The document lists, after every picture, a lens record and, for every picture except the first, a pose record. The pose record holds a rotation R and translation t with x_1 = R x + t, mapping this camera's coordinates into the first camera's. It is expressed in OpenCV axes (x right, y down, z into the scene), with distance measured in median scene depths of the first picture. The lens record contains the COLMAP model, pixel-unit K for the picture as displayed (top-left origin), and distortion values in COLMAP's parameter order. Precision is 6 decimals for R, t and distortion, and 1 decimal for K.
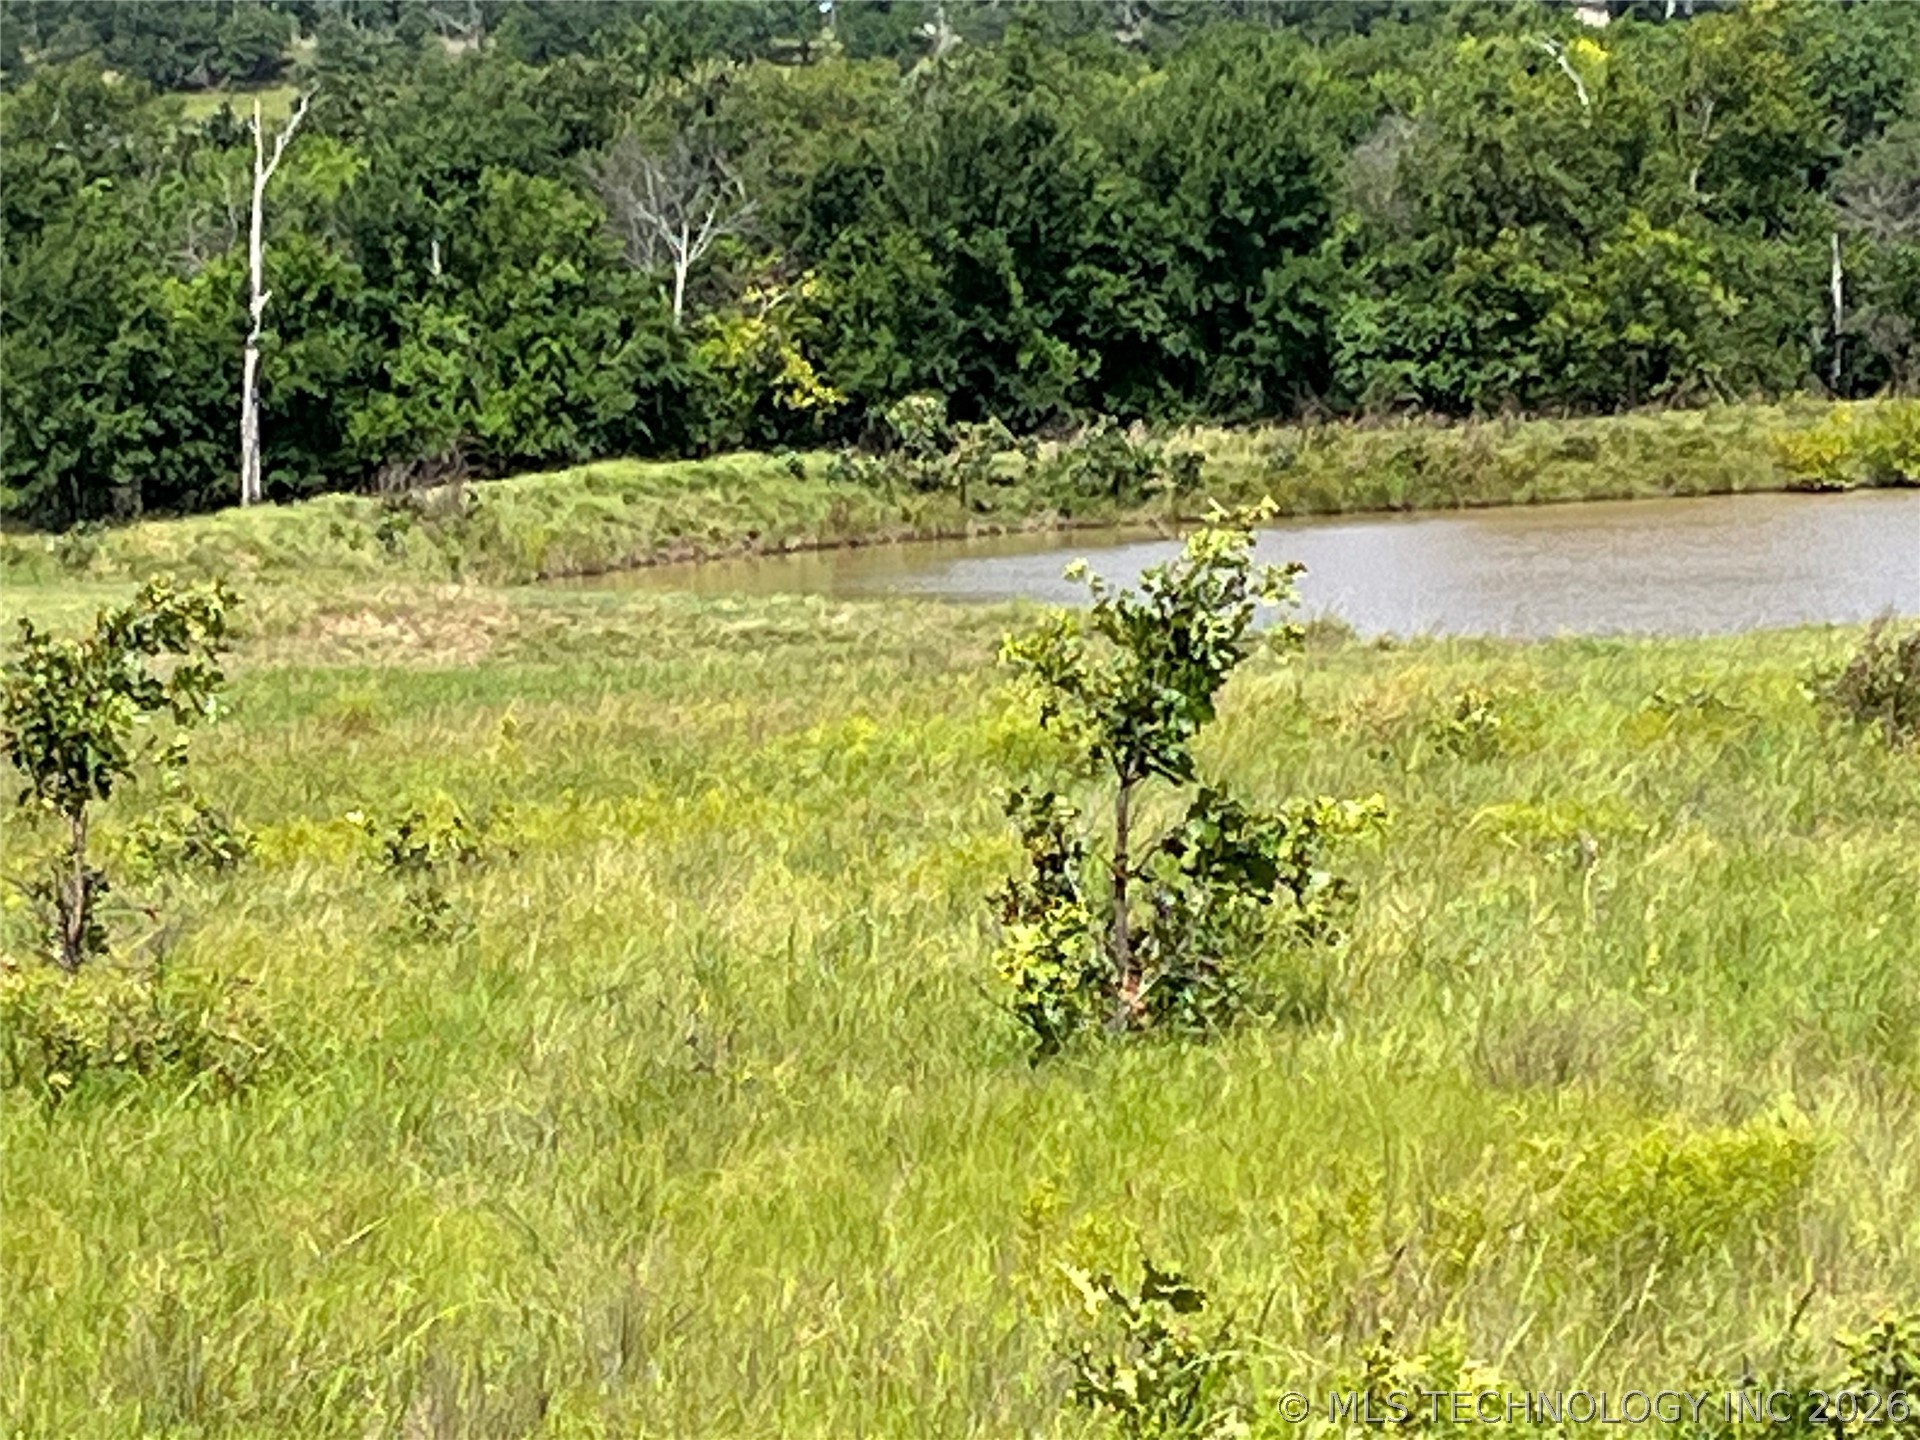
lens RADIAL K [[7337.7, 0, 957.8], [0, 7337.7, 709.8], [0, 0, 1]] dist [0.314386, 0.000000]
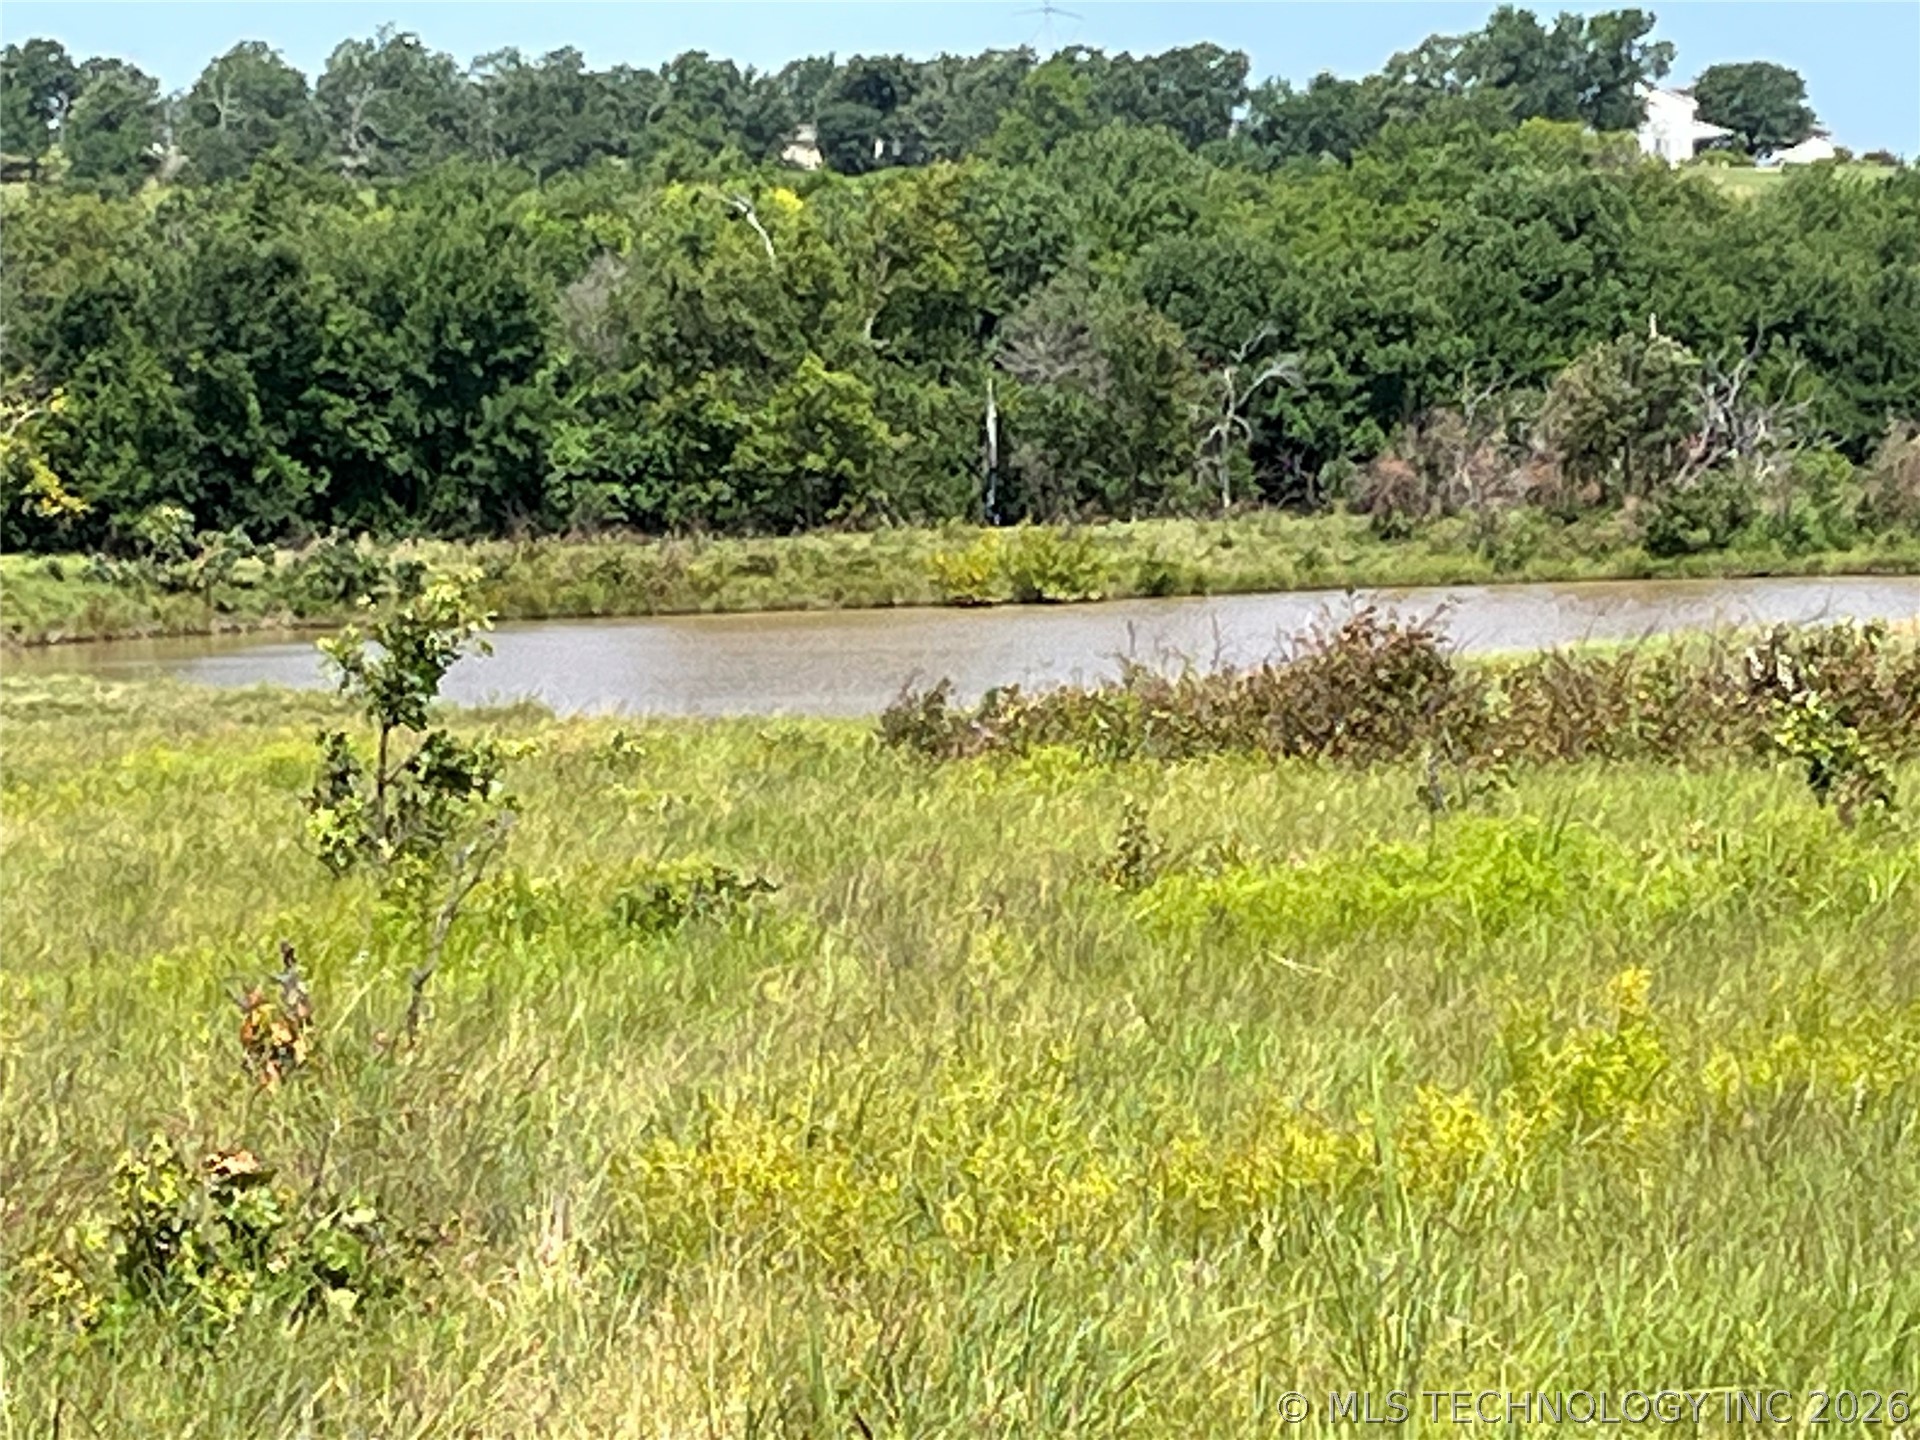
lens RADIAL K [[7337.7, 0, 959.3], [0, 7337.7, 717.2], [0, 0, 1]] dist [0.314386, 0.000000]
pose [[0.994226, 0.014079, 0.106383, -0.003800], [-0.012449, 0.999795, -0.015976, 0.004654], [-0.106586, 0.014559, 0.994197, -0.103351]]
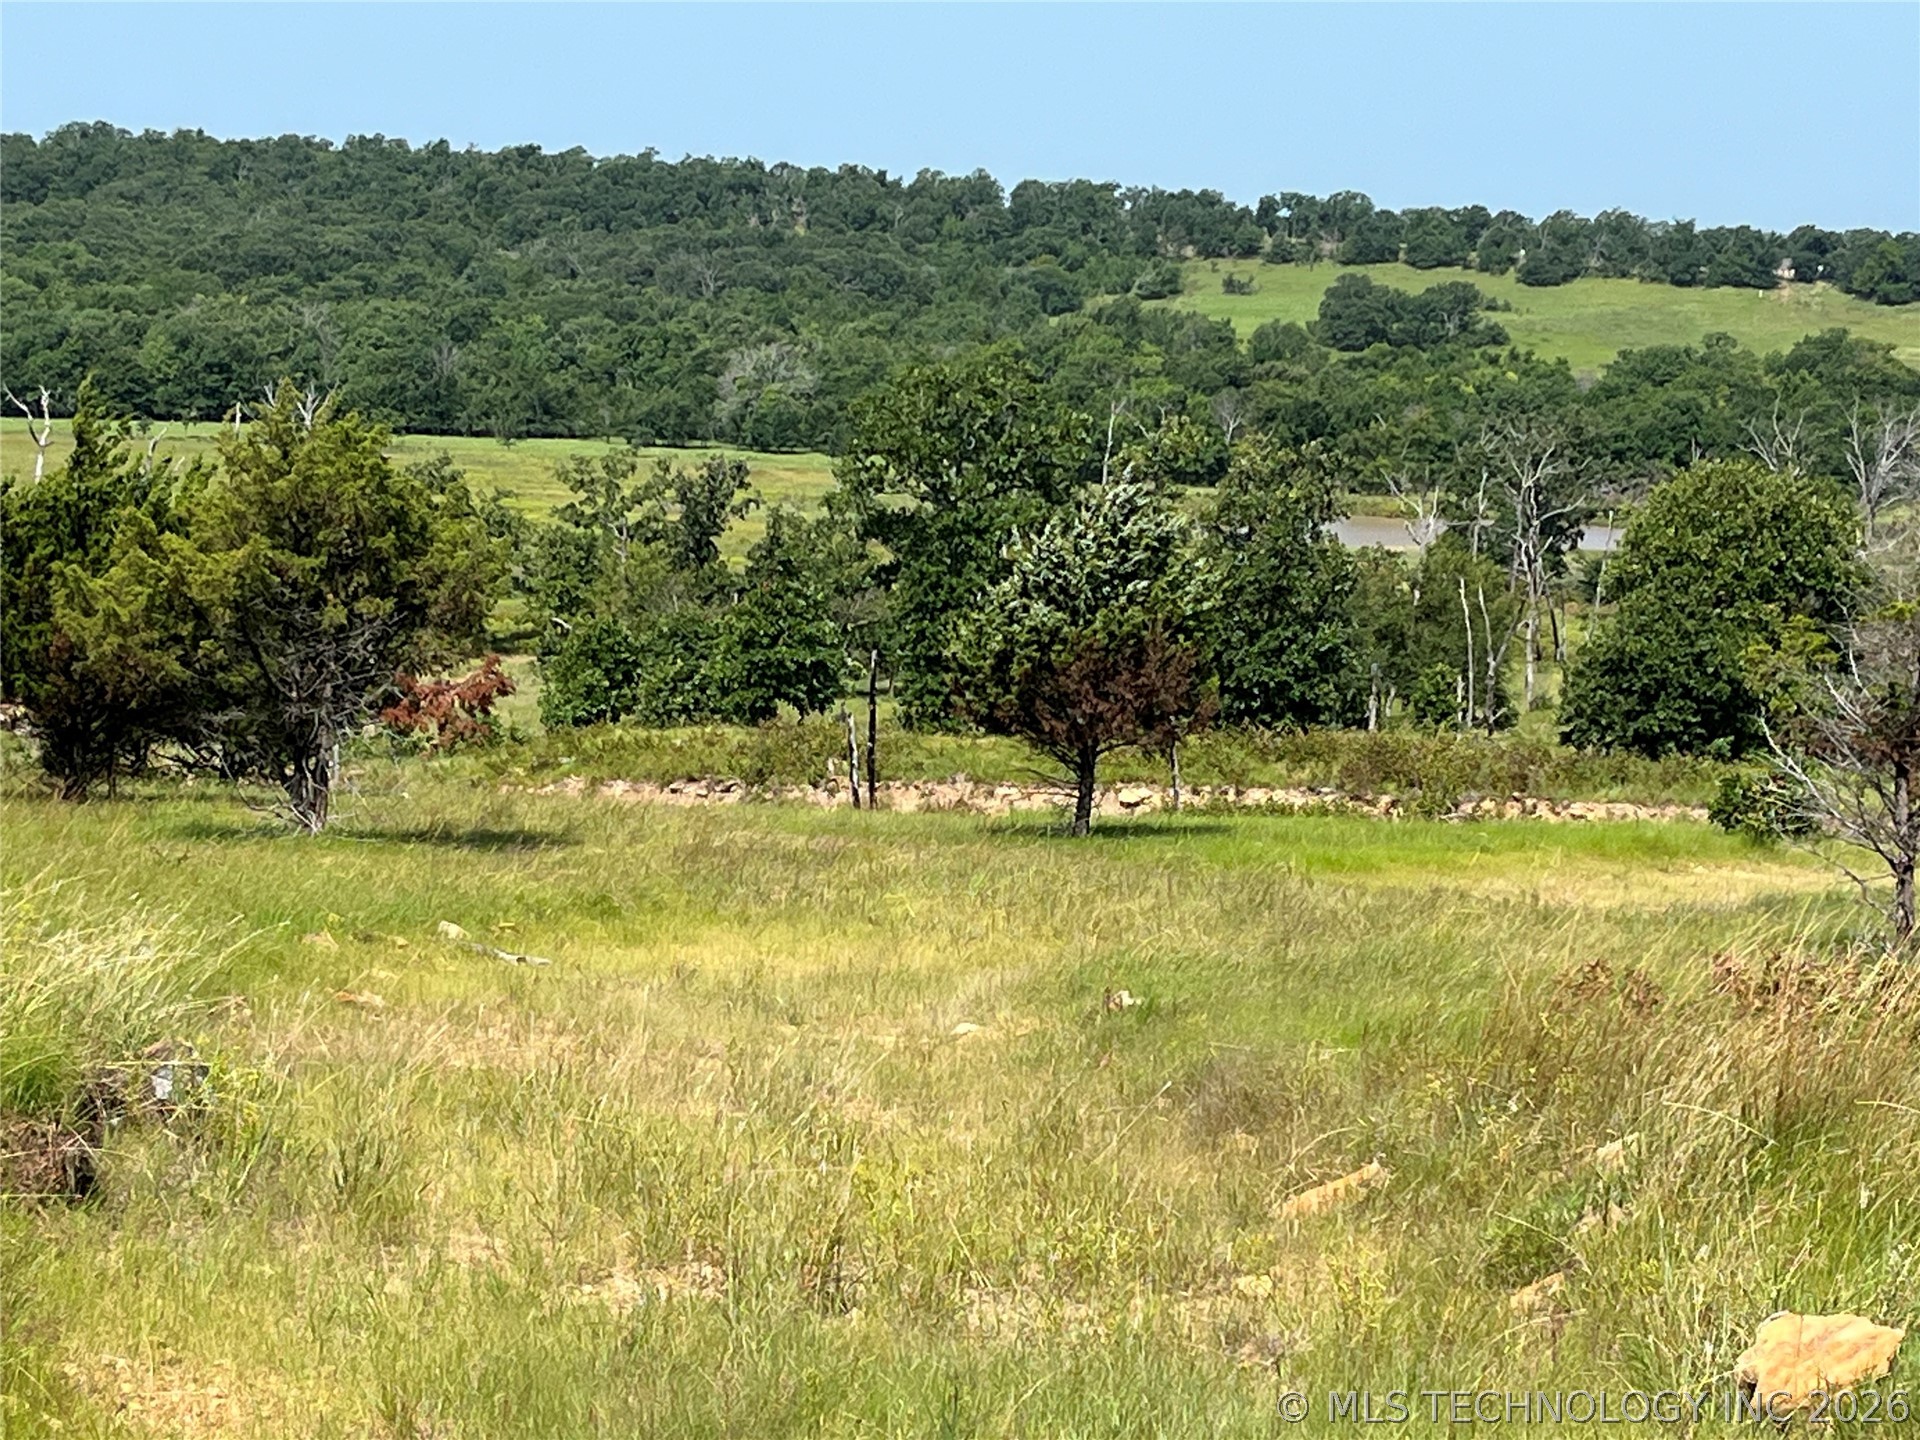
lens RADIAL K [[4141.5, 0, 959.4], [0, 4141.5, 719.9], [0, 0, 1]] dist [0.108655, 0.000000]
pose [[0.979175, 0.099685, -0.176859, 0.294259], [-0.089433, 0.993867, 0.065041, -0.041485], [0.182258, -0.047869, 0.982085, -1.636542]]
